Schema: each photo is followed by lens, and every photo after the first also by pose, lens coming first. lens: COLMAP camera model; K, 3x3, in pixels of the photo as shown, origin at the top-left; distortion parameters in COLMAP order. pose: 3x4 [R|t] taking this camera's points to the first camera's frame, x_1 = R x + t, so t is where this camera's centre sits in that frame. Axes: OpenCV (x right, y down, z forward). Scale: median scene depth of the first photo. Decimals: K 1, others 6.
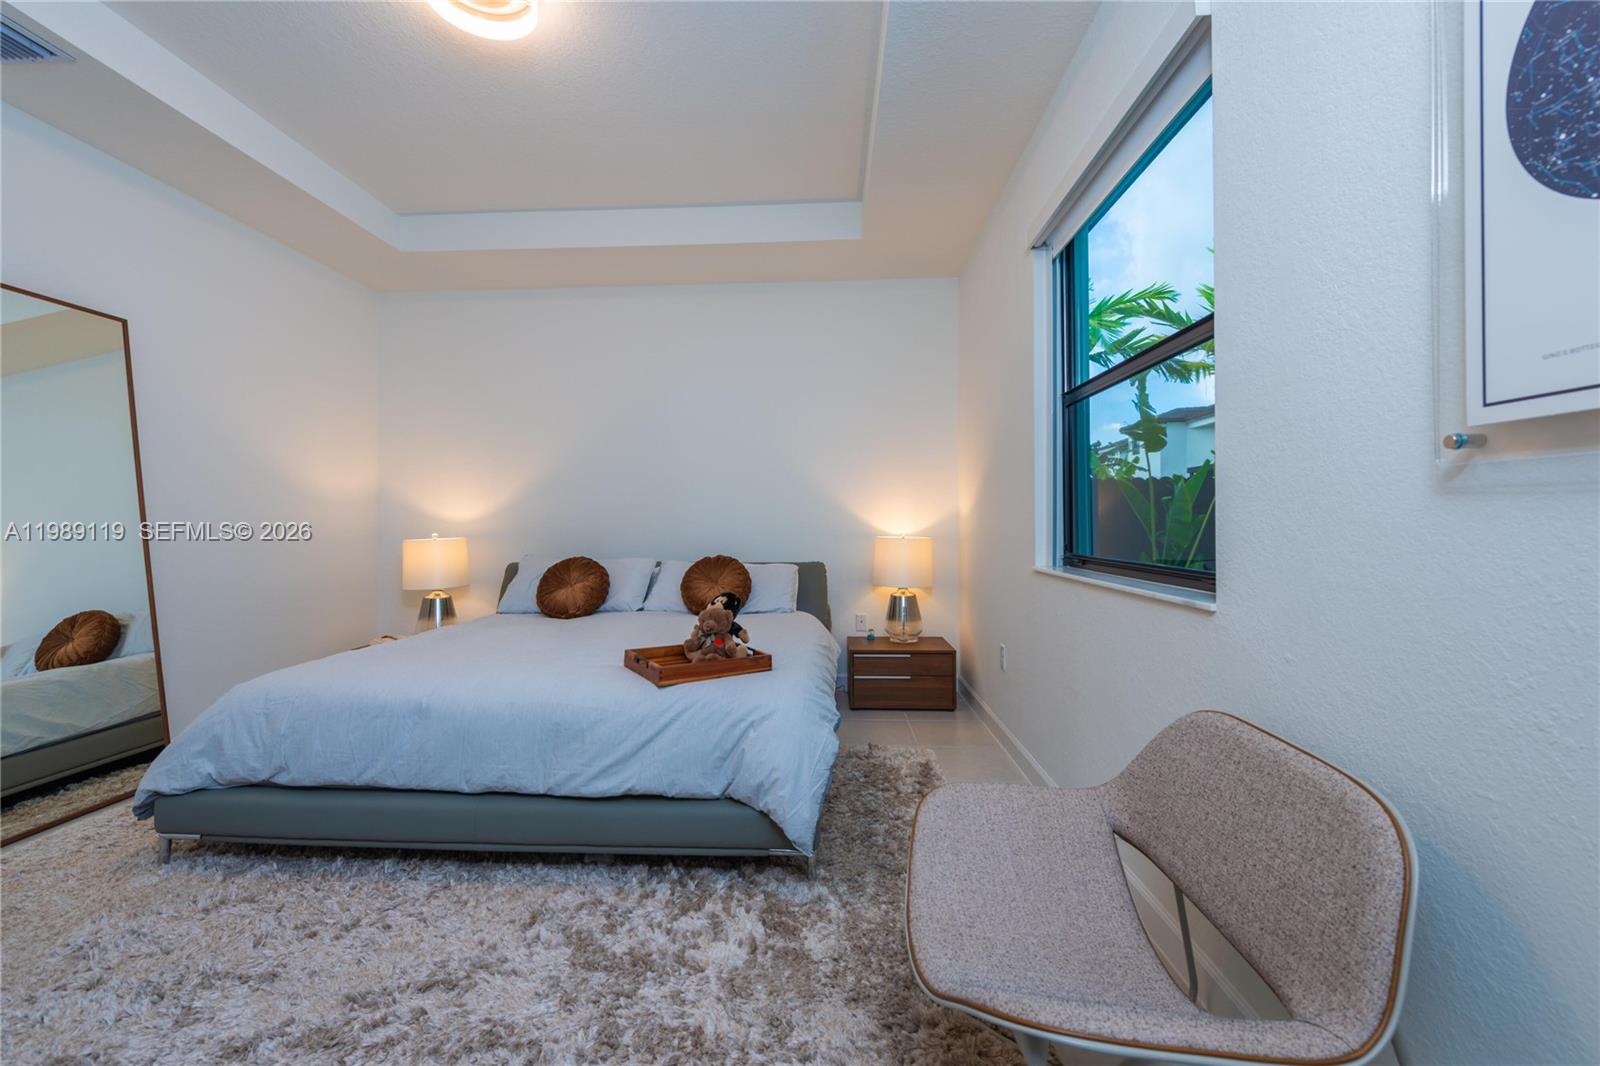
lens RADIAL K [[671.6, 0, 800.0], [0, 671.6, 533.0], [0, 0, 1]] dist [-0.001821, -0.001354]
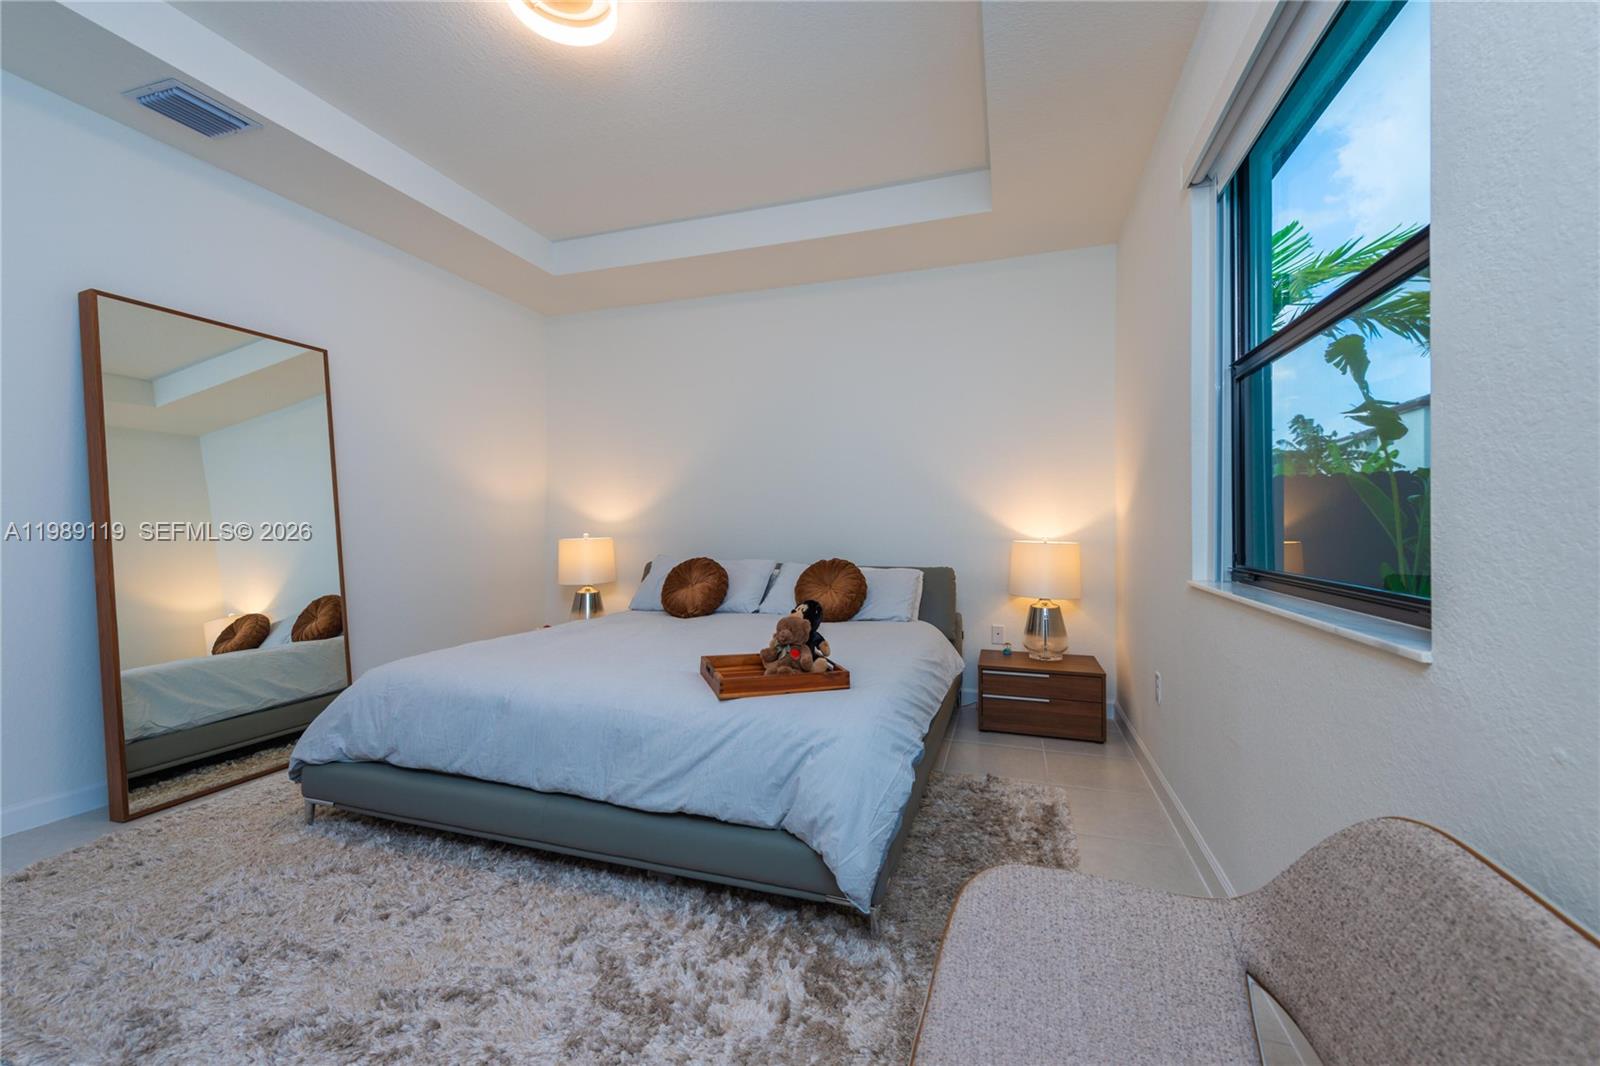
lens RADIAL K [[652.2, 0, 796.5], [0, 652.2, 530.6], [0, 0, 1]] dist [0.015069, -0.003716]
pose [[0.963108, 0.006923, -0.269026, 0.139843], [-0.008474, 0.999953, -0.004604, -0.003766], [0.268981, 0.006714, 0.963122, 0.151063]]
